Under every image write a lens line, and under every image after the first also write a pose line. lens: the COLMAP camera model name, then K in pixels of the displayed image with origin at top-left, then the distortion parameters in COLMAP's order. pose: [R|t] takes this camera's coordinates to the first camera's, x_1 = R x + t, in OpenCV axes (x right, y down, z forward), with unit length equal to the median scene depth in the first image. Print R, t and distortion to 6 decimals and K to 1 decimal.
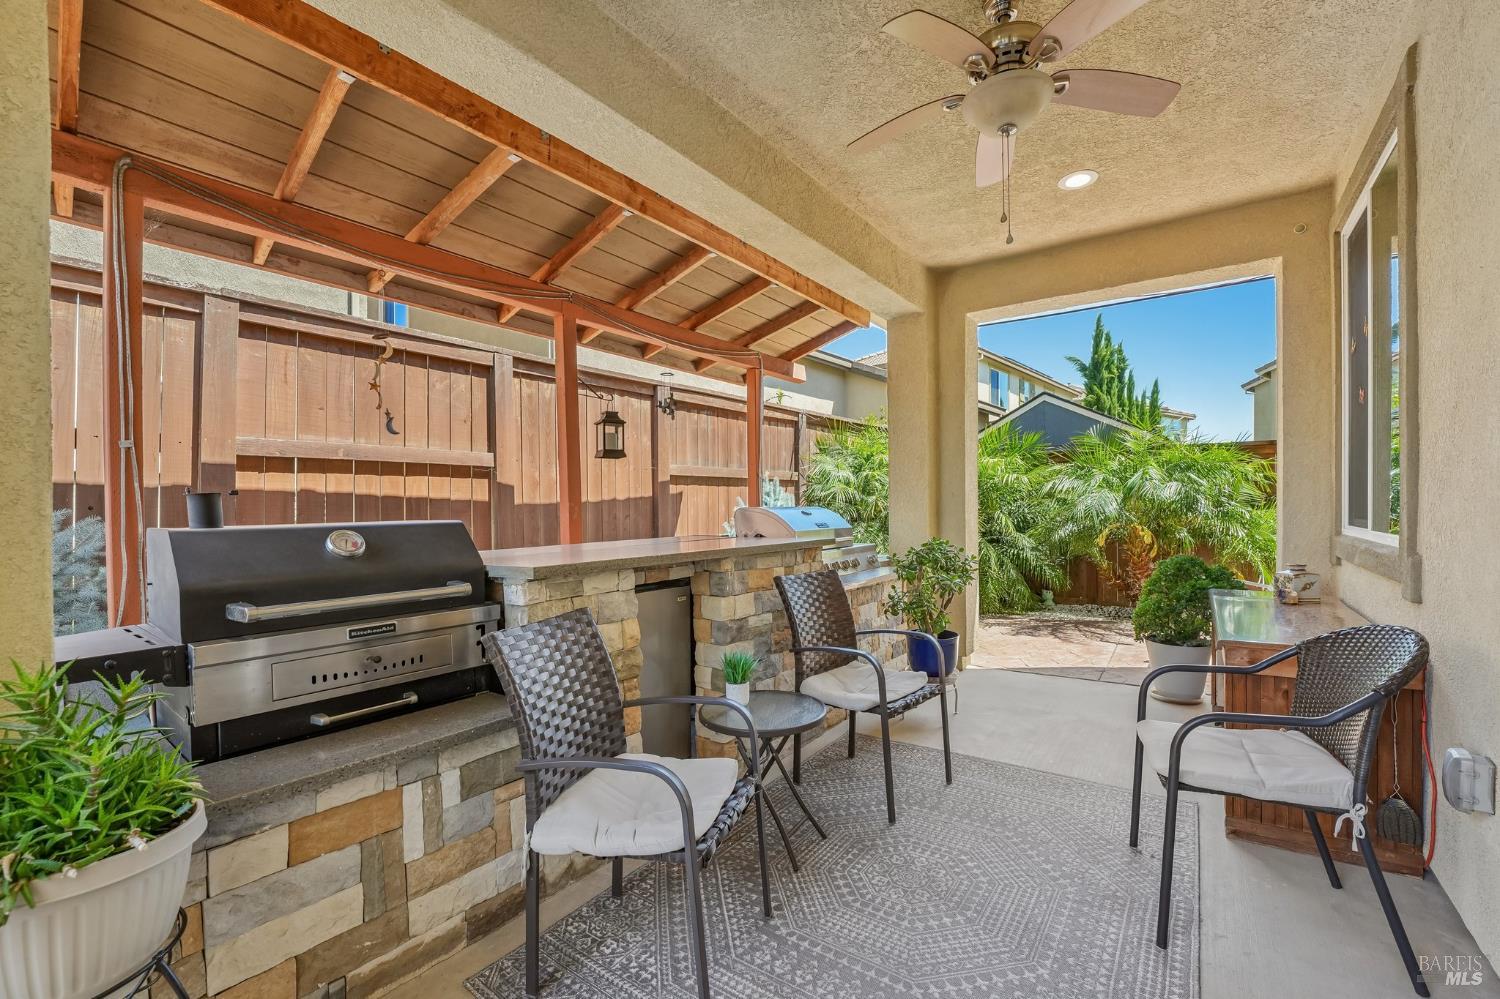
lens RADIAL K [[615.8, 0, 740.6], [0, 615.8, 510.0], [0, 0, 1]] dist [-0.026550, 0.001203]
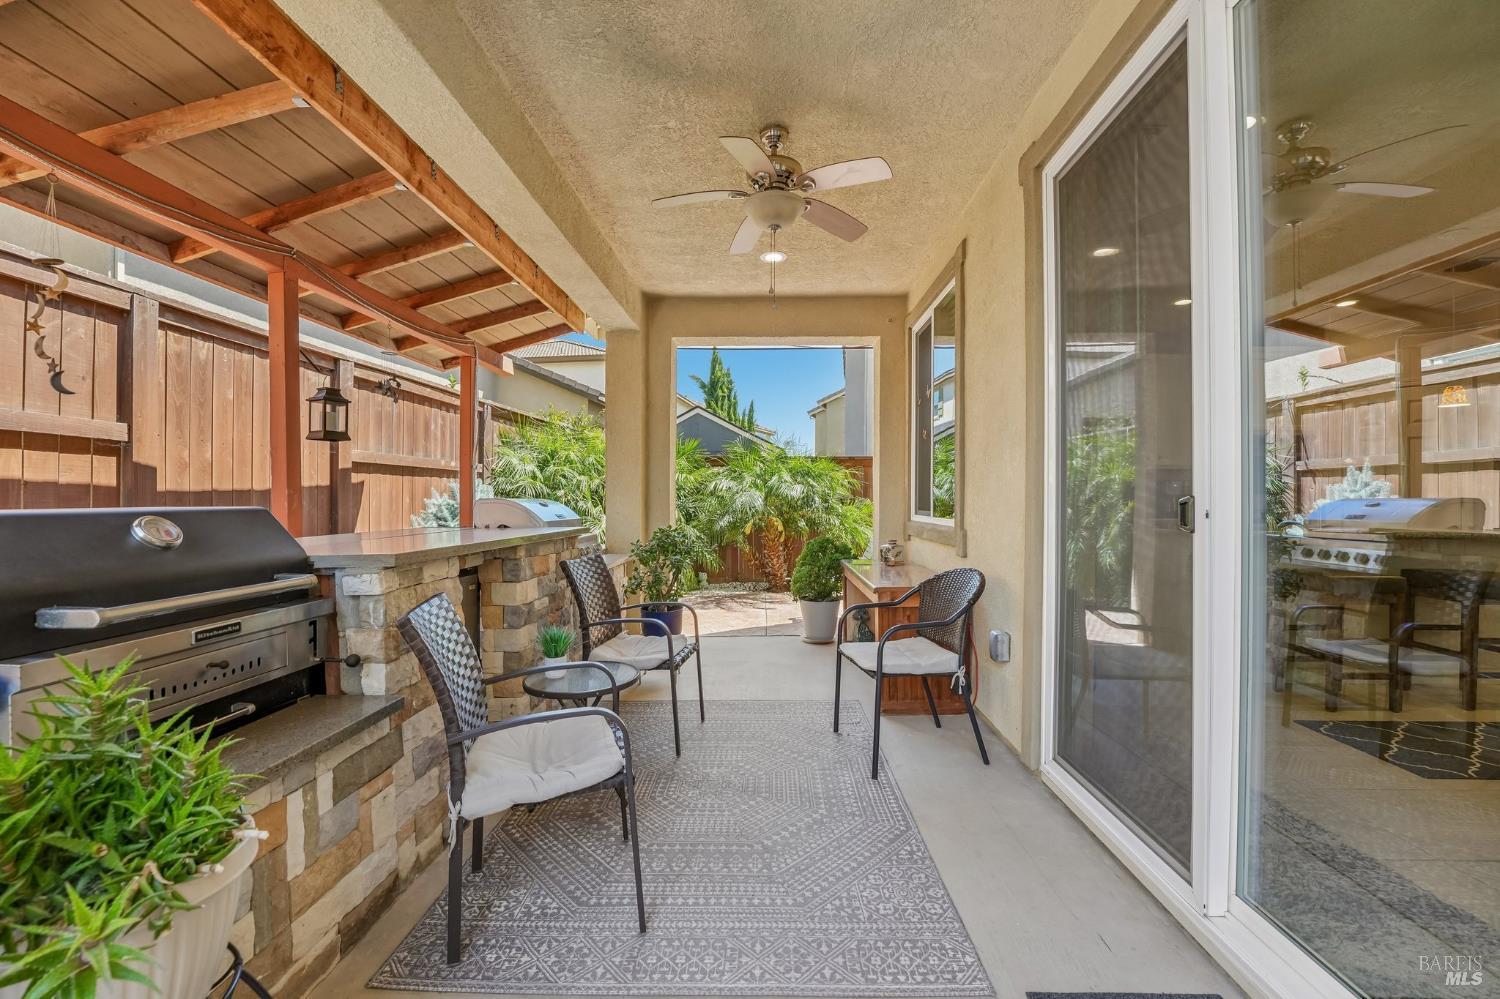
lens RADIAL K [[615.8, 0, 741.7], [0, 615.8, 494.4], [0, 0, 1]] dist [-0.026550, 0.001203]
pose [[0.823273, 0.017249, 0.567383, -0.283506], [-0.006132, 0.999750, -0.021496, 0.010389], [-0.567612, 0.014218, 0.823173, -0.074071]]
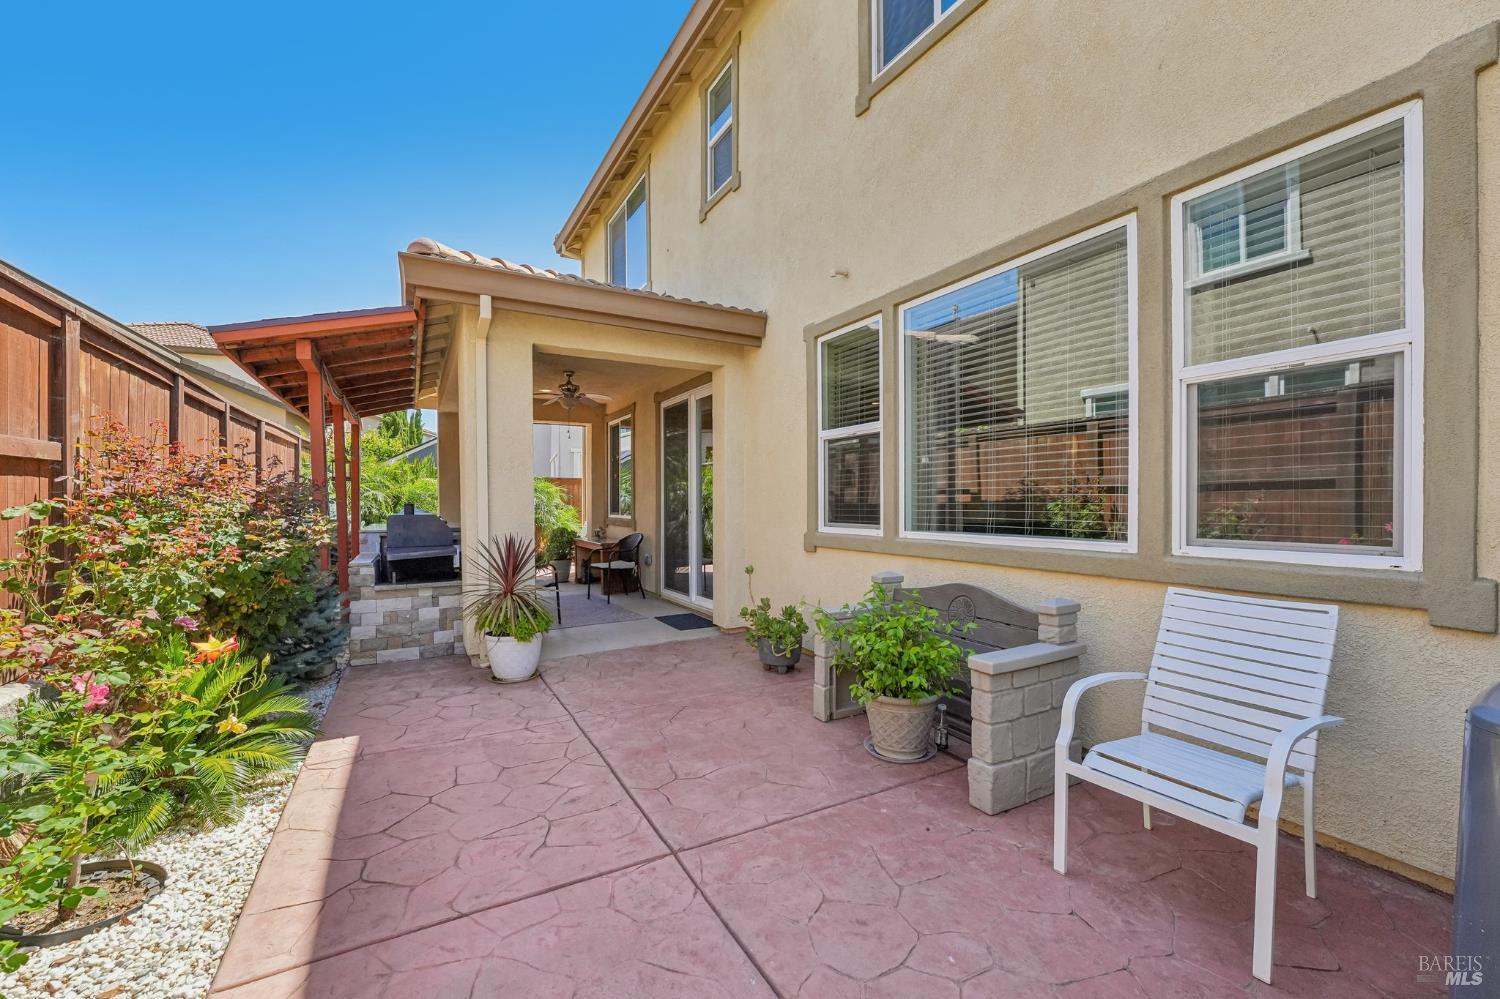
lens RADIAL K [[615.8, 0, 752.8], [0, 615.8, 501.3], [0, 0, 1]] dist [-0.026550, 0.001203]
pose [[0.396730, 0.011226, 0.917867, -1.771457], [0.002992, 0.999904, -0.013522, 0.003021], [-0.917930, 0.008111, 0.396659, -1.055639]]
